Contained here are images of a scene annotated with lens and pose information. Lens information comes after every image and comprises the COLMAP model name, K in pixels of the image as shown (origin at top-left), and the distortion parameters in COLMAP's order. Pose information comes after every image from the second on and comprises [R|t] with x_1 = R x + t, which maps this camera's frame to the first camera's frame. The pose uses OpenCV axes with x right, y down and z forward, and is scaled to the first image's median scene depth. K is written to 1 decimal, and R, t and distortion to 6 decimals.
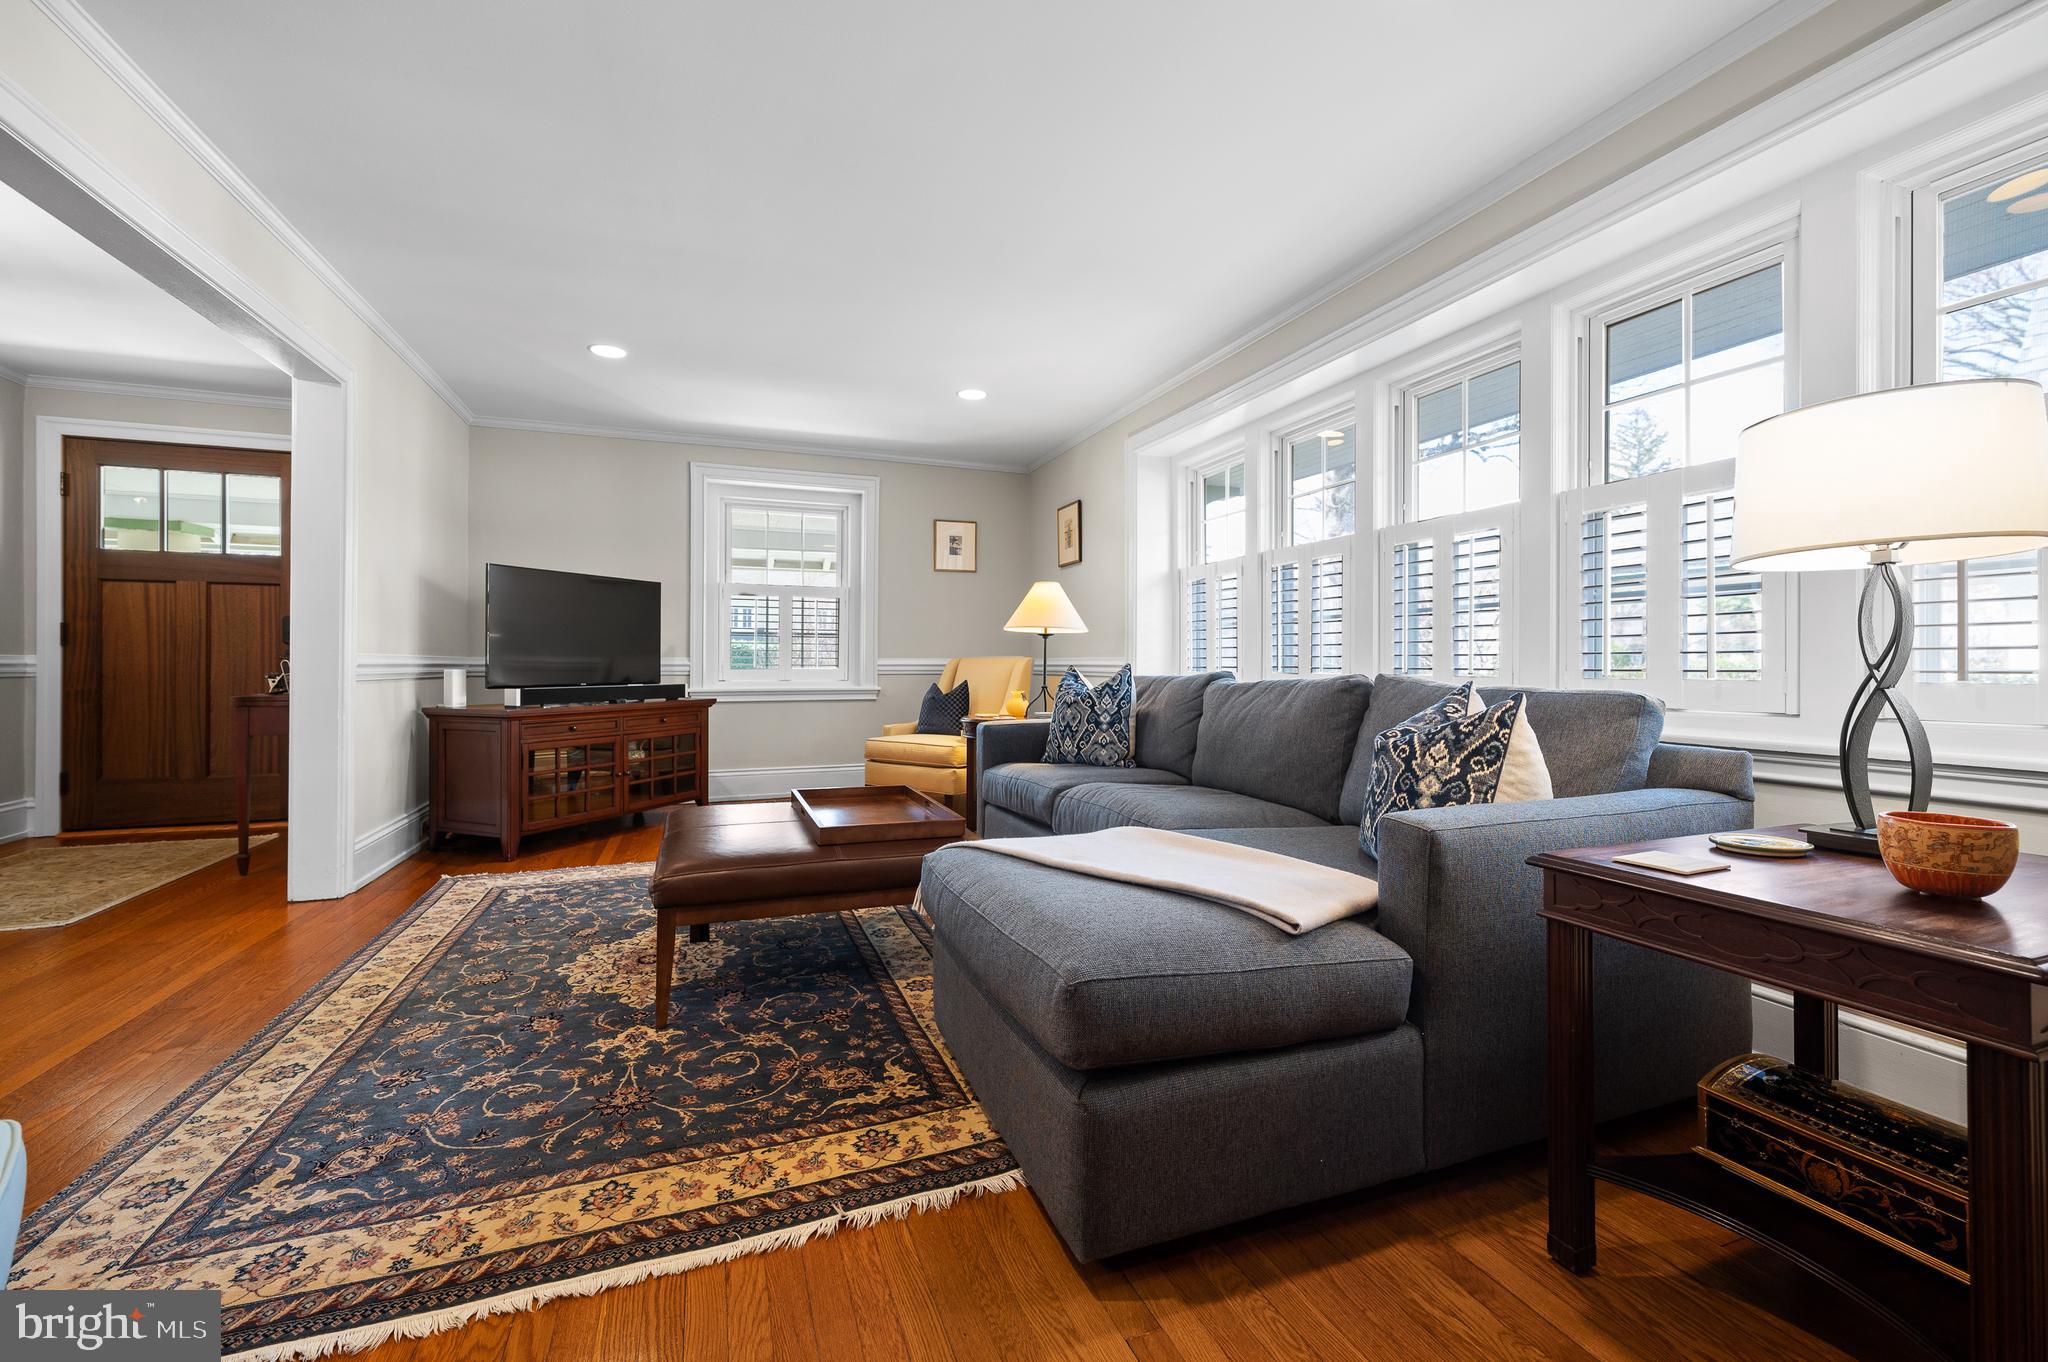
lens RADIAL K [[828.3, 0, 1022.3], [0, 828.3, 669.6], [0, 0, 1]] dist [-0.000850, -0.000544]
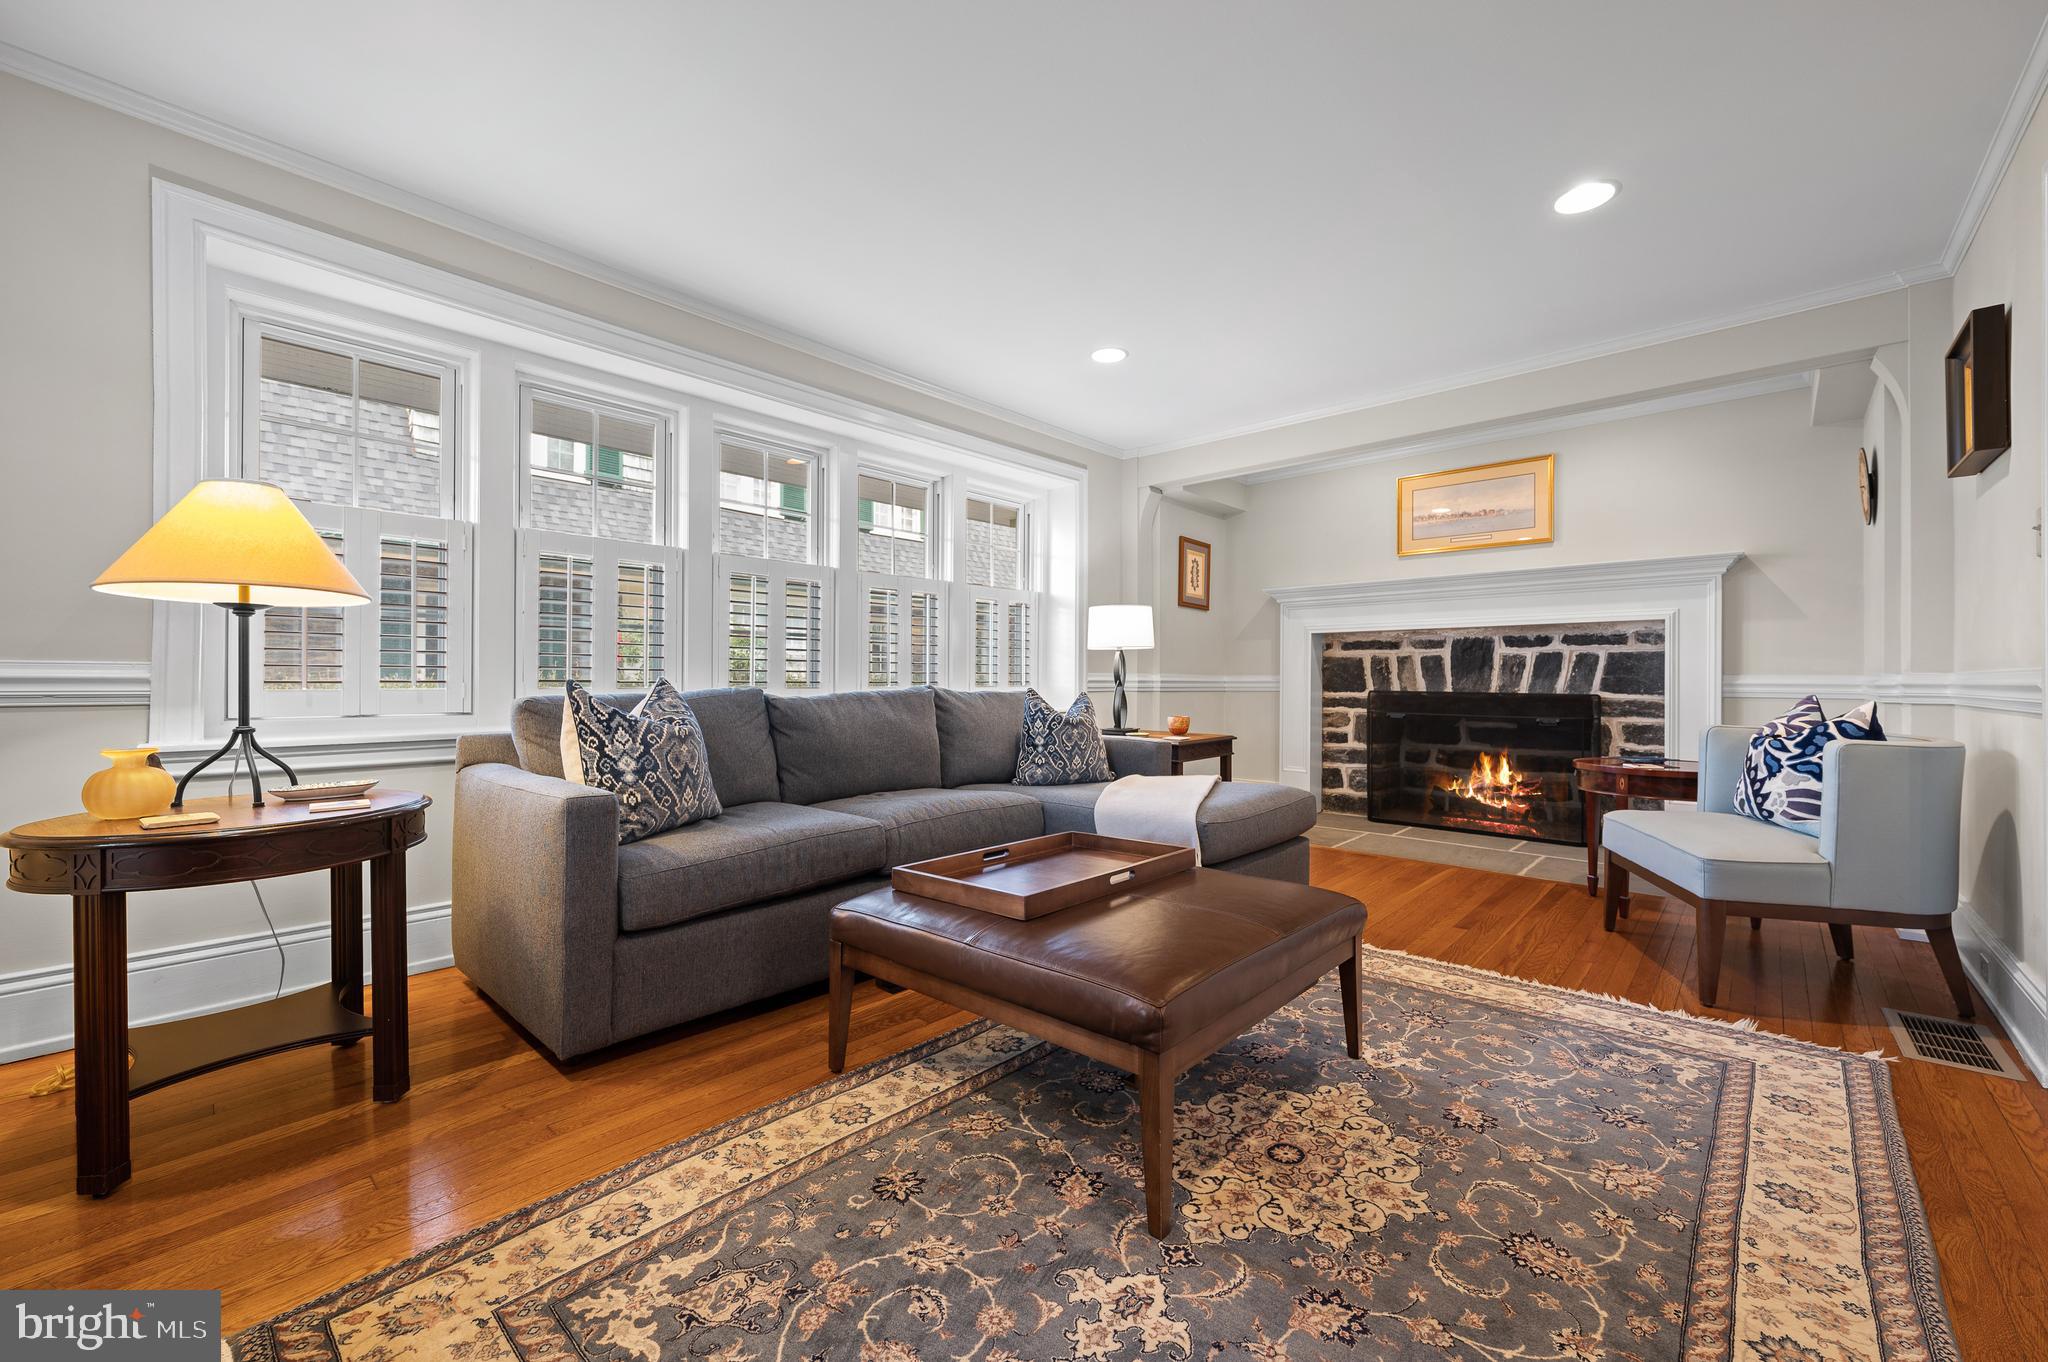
lens RADIAL K [[828.3, 0, 1021.8], [0, 828.3, 678.0], [0, 0, 1]] dist [-0.000850, -0.000544]
pose [[-0.457316, -0.001172, 0.889303, -1.225141], [0.001795, 0.999996, 0.002241, -0.013613], [-0.889302, 0.002621, -0.457312, 1.959856]]
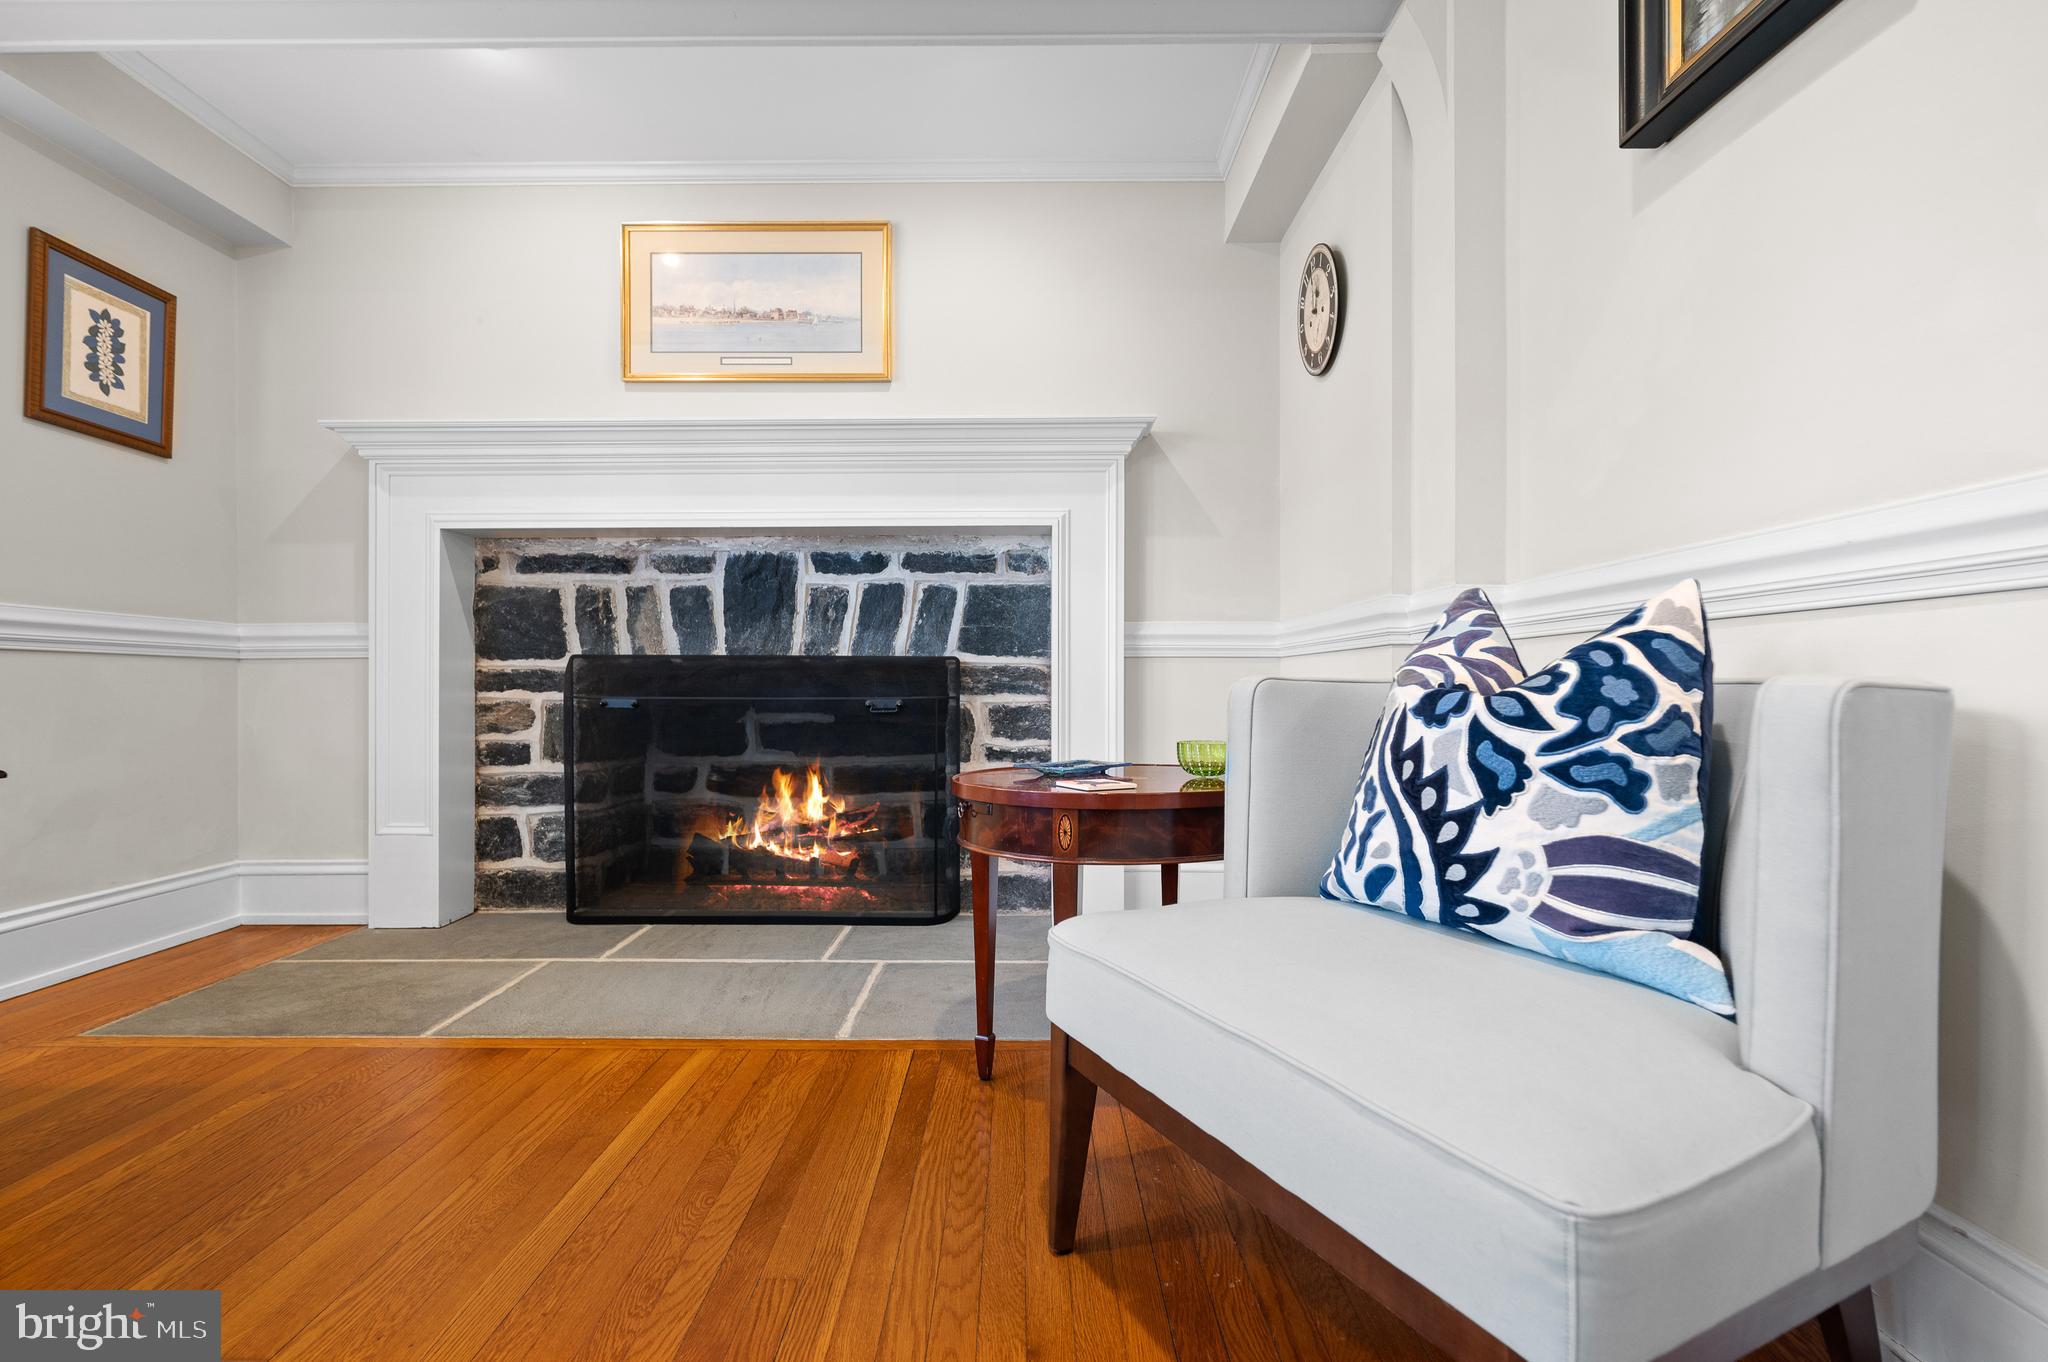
lens RADIAL K [[933.6, 0, 1022.5], [0, 933.6, 682.8], [0, 0, 1]] dist [-0.003696, 0.001239]
pose [[-0.936770, 0.002828, 0.349934, -0.856686], [0.003463, 0.999993, 0.001190, 0.037511], [-0.349929, 0.002327, -0.936773, 1.369065]]
